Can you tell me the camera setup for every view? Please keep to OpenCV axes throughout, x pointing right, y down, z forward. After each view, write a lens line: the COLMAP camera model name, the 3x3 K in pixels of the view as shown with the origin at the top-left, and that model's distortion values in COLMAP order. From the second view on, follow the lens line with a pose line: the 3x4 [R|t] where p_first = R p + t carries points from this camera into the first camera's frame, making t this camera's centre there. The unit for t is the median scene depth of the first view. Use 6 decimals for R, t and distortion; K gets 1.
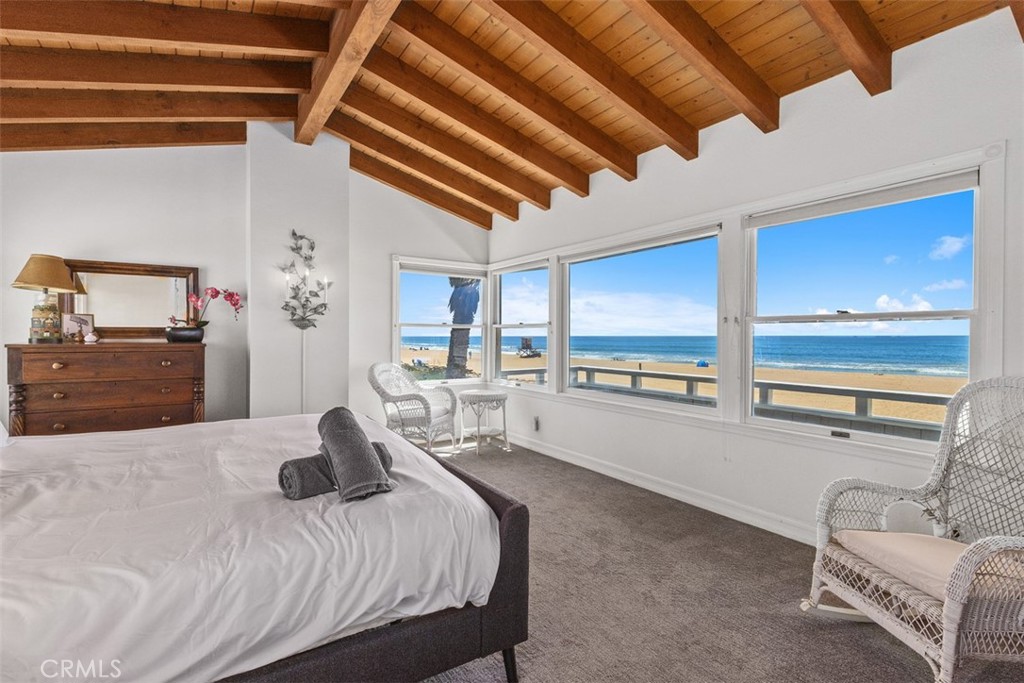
lens RADIAL K [[470.7, 0, 511.0], [0, 470.7, 343.9], [0, 0, 1]] dist [-0.003716, 0.002028]
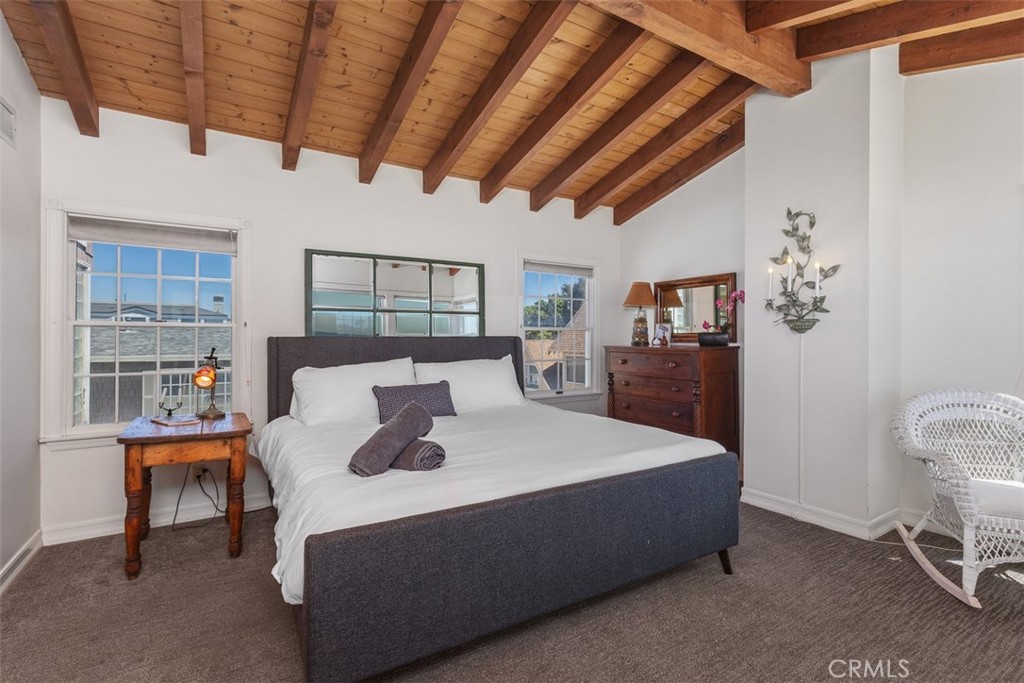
lens RADIAL K [[470.7, 0, 510.6], [0, 470.7, 337.1], [0, 0, 1]] dist [-0.003716, 0.002028]
pose [[-0.040552, 0.000124, -0.999177, 0.354686], [-0.011616, 0.999932, 0.000596, -0.018843], [0.999110, 0.011631, -0.040548, 0.564560]]
